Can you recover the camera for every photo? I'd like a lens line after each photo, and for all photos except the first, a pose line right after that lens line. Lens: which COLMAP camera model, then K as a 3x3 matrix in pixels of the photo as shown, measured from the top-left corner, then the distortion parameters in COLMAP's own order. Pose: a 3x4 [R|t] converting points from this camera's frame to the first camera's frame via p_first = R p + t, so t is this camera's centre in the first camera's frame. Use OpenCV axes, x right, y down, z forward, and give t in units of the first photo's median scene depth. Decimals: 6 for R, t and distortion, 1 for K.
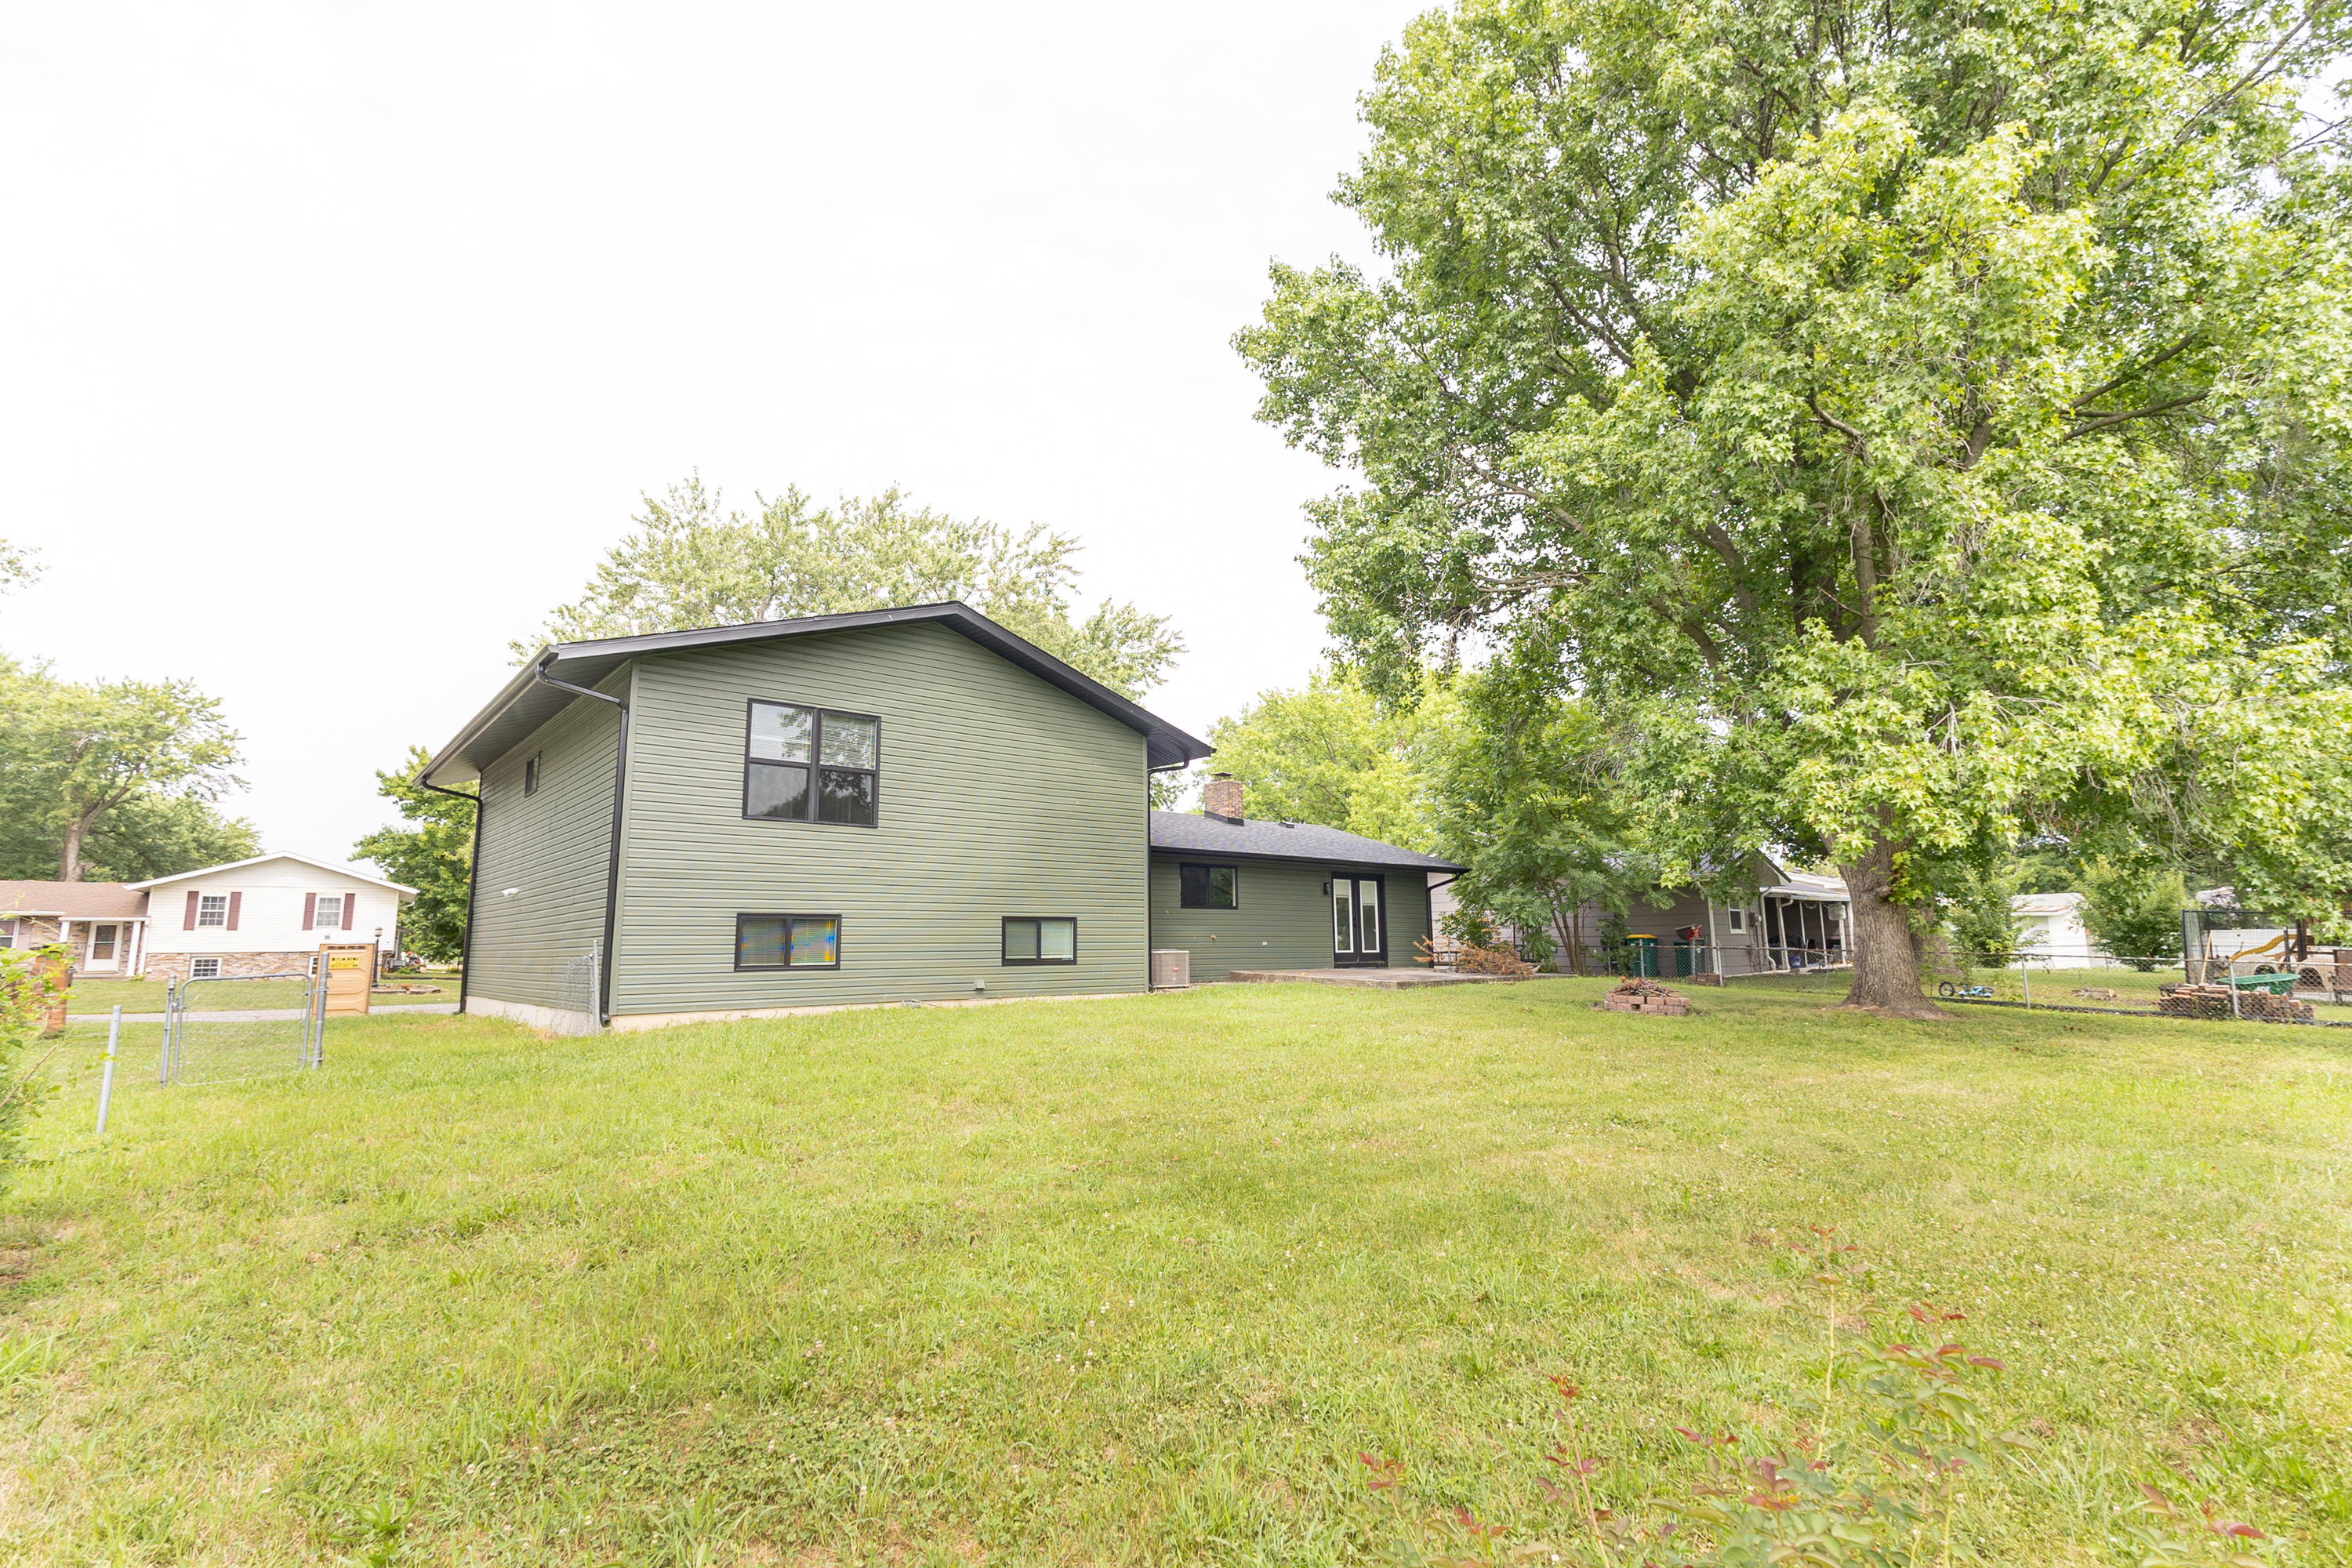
lens RADIAL K [[1084.1, 0, 1176.0], [0, 1084.1, 784.0], [0, 0, 1]] dist [0.031687, 0.000097]
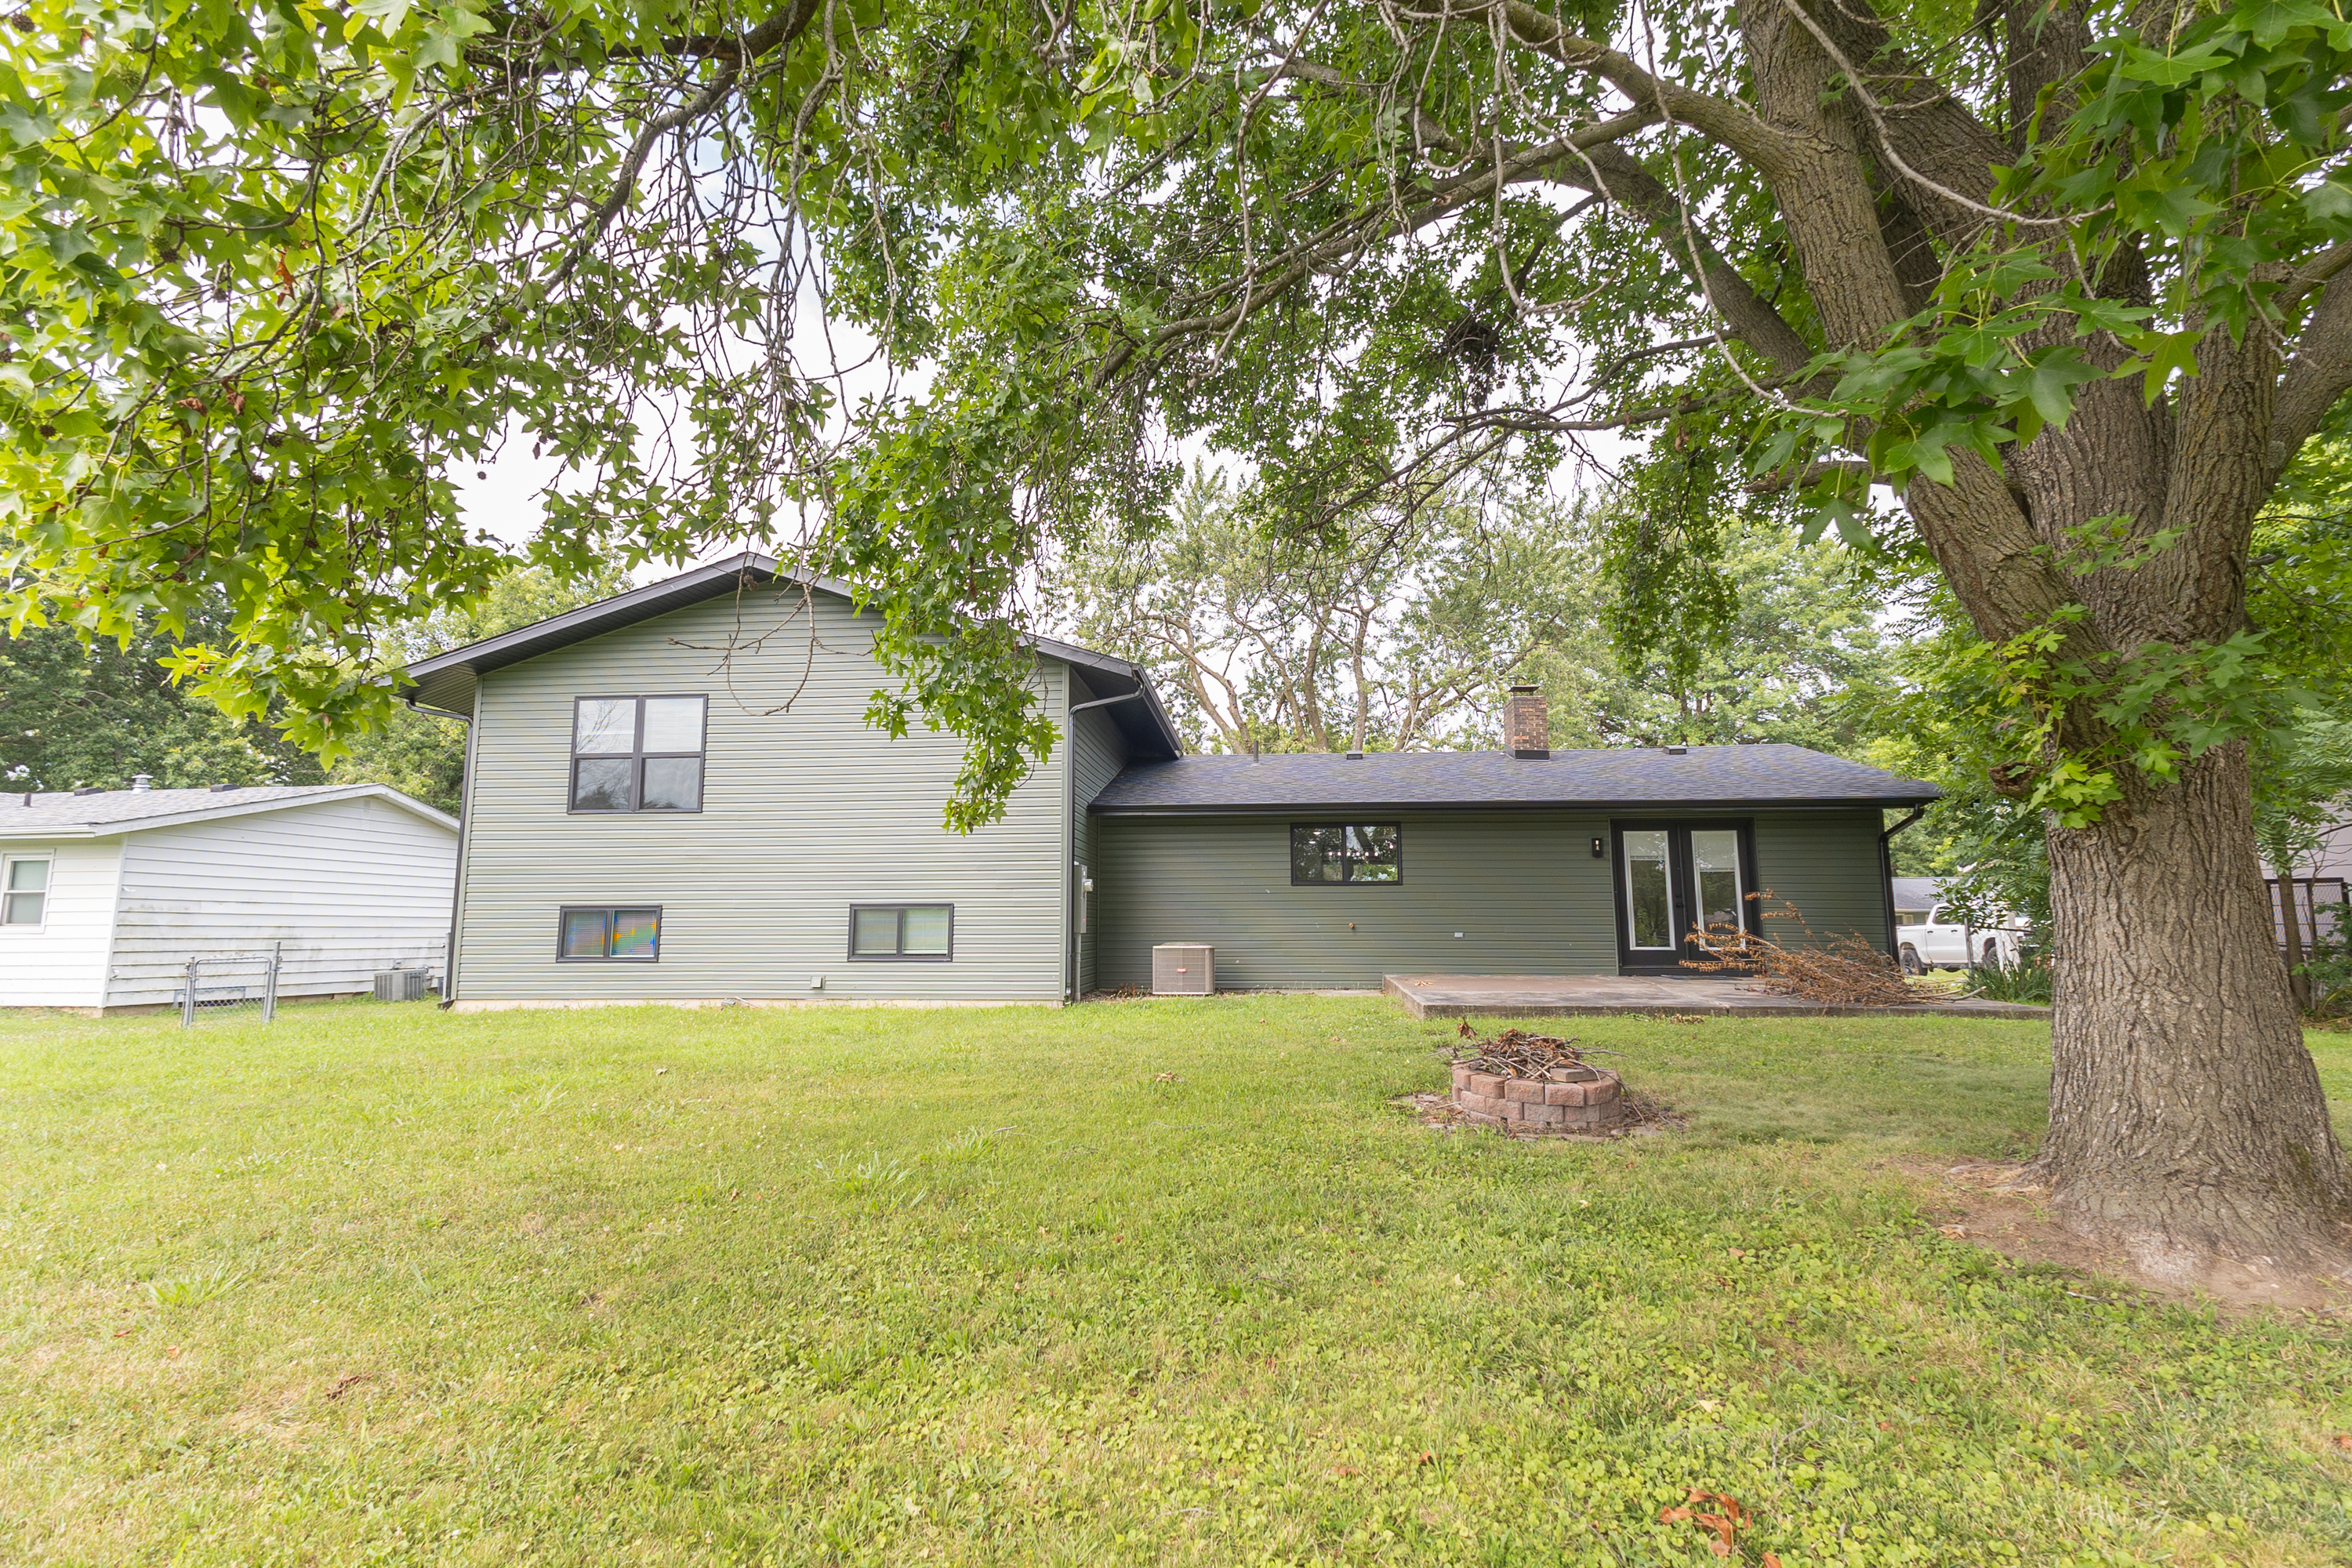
lens RADIAL K [[1084.1, 0, 1176.0], [0, 1084.1, 784.0], [0, 0, 1]] dist [0.031687, 0.000097]
pose [[0.670245, -0.093767, -0.736193, 0.636913], [0.106761, 0.993850, -0.029387, 0.077476], [0.734421, -0.058900, 0.676133, 0.591134]]
